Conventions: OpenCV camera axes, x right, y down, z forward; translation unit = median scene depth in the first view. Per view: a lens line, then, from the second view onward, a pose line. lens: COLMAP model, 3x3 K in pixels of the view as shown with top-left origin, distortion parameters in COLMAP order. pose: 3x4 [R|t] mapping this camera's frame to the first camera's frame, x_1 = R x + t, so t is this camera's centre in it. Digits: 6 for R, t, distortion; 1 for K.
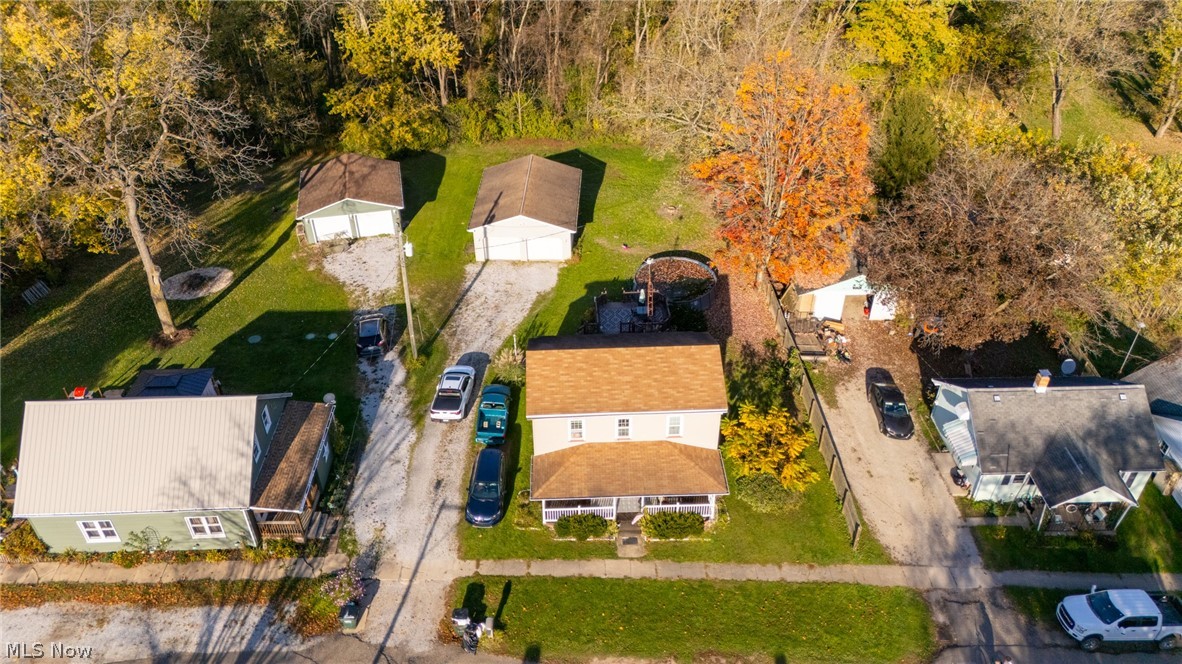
lens RADIAL K [[864.1, 0, 596.9], [0, 864.1, 325.5], [0, 0, 1]] dist [0.055996, -0.037646]
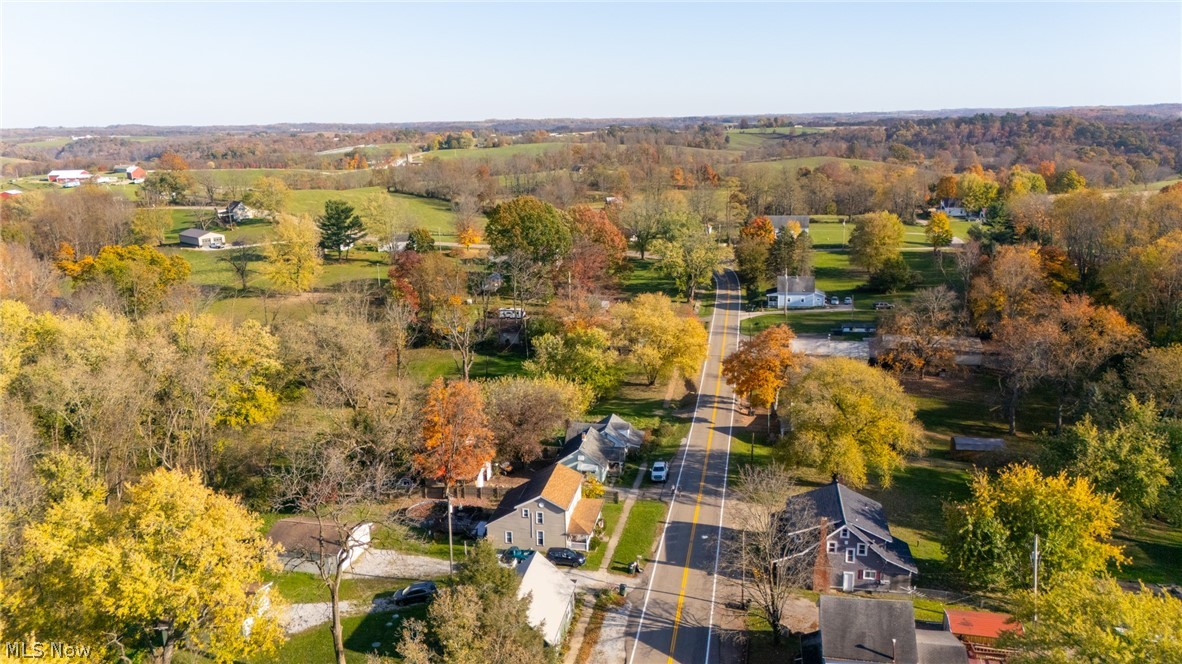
lens RADIAL K [[864.1, 0, 598.5], [0, 864.1, 335.1], [0, 0, 1]] dist [0.055996, -0.037646]
pose [[0.207405, -0.233887, 0.949884, -2.158569], [0.594944, 0.800944, 0.067309, -0.378367], [-0.776547, 0.551168, 0.305269, -0.044266]]
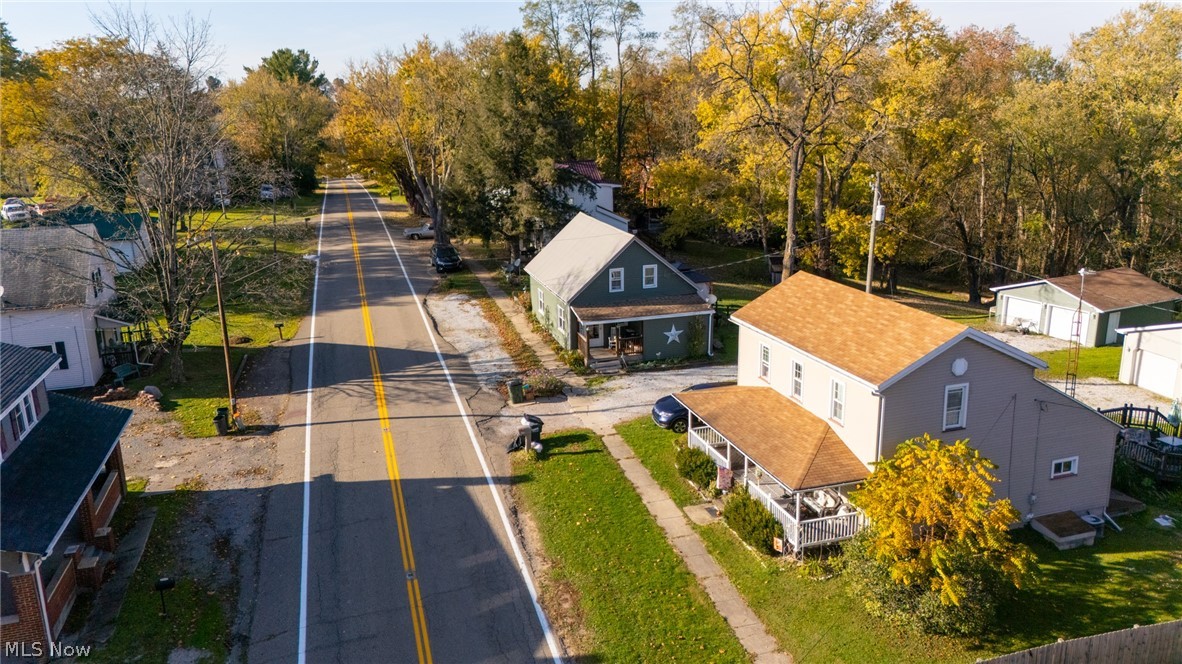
lens RADIAL K [[864.1, 0, 590.1], [0, 864.1, 340.6], [0, 0, 1]] dist [0.055996, -0.037646]
pose [[0.254373, 0.260338, -0.931407, 0.654799], [-0.559681, 0.825052, 0.077759, 0.135765], [0.788703, 0.501510, 0.355577, 0.602115]]
